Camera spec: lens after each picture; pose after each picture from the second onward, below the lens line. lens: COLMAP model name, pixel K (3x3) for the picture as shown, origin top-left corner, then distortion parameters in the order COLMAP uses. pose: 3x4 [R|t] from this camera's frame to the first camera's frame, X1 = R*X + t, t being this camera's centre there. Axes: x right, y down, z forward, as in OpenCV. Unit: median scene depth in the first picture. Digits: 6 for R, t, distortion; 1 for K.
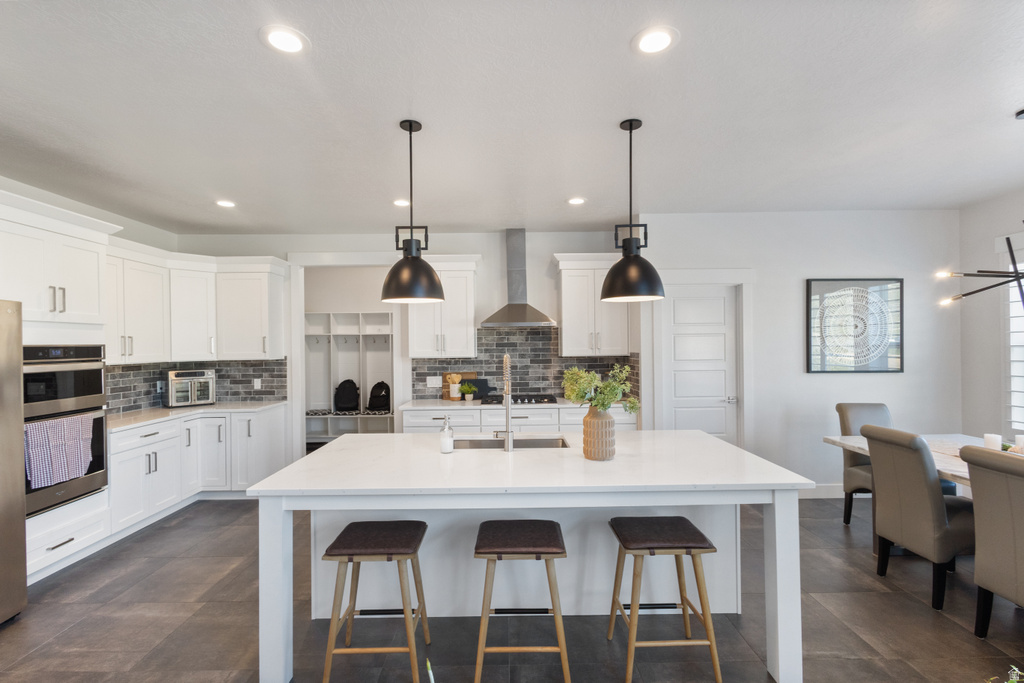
lens RADIAL K [[476.7, 0, 514.4], [0, 476.7, 348.0], [0, 0, 1]] dist [0.012160, -0.001872]
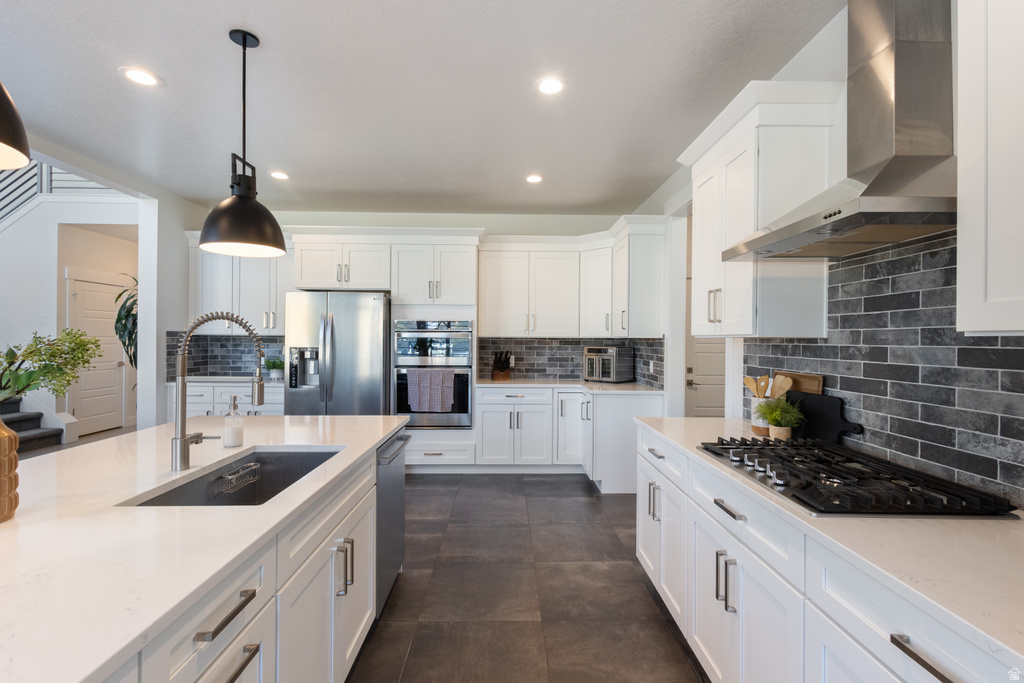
lens RADIAL K [[476.7, 0, 509.3], [0, 476.7, 339.4], [0, 0, 1]] dist [0.012160, -0.001872]
pose [[-0.006764, 0.013025, -0.999892, 0.338299], [-0.013897, 0.999817, 0.013118, 0.019832], [0.999881, 0.013984, -0.006582, 0.801136]]
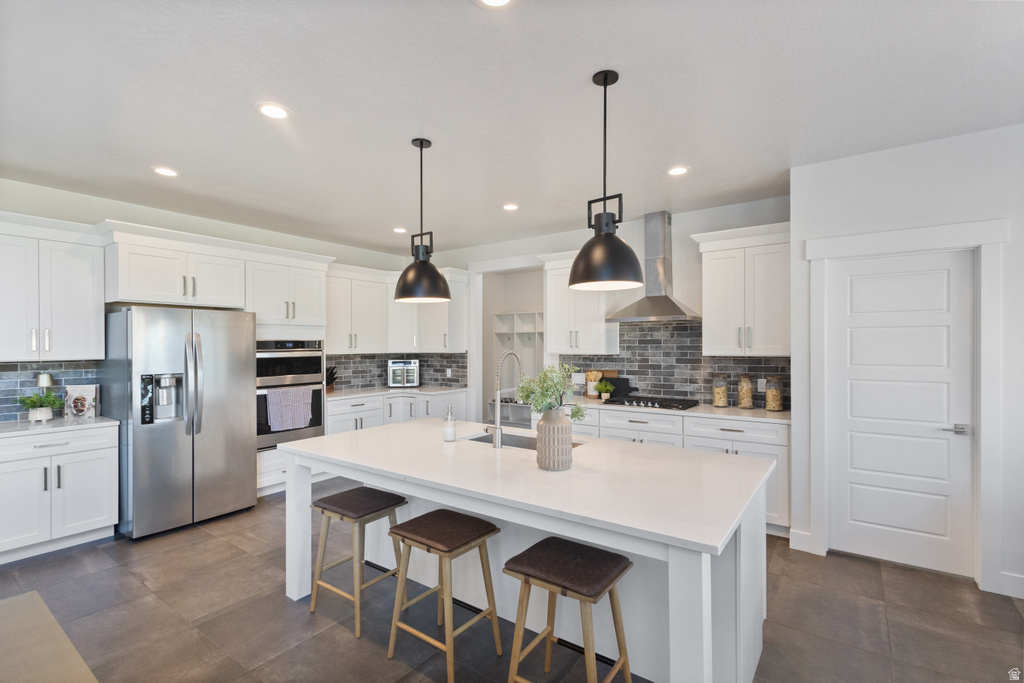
lens RADIAL K [[476.7, 0, 515.0], [0, 476.7, 348.9], [0, 0, 1]] dist [0.012160, -0.001872]
pose [[0.807823, 0.013165, -0.589278, 0.336463], [-0.009186, 0.999910, 0.009746, 0.000574], [0.589354, -0.002460, 0.807871, 0.124706]]
